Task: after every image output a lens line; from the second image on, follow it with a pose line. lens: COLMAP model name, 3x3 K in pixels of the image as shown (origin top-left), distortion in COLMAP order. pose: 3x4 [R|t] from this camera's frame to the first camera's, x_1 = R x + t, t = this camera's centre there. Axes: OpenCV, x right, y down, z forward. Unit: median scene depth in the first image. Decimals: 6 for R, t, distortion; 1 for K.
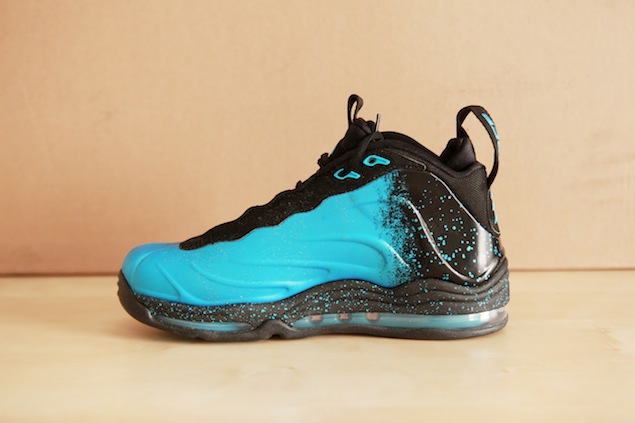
lens RADIAL K [[805.4, 0, 322.9], [0, 805.4, 211.4], [0, 0, 1]] dist [0.003311, 0.022506]
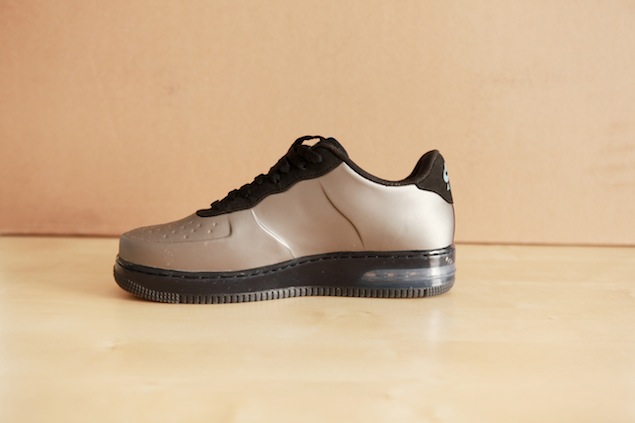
lens RADIAL K [[836.9, 0, 320.8], [0, 836.9, 213.1], [0, 0, 1]] dist [0.005093, 0.023435]
pose [[0.998598, 0.031243, 0.042739, -0.110004], [-0.031947, 0.999363, 0.015879, 0.021962], [-0.042216, -0.017222, 0.998960, -0.139327]]
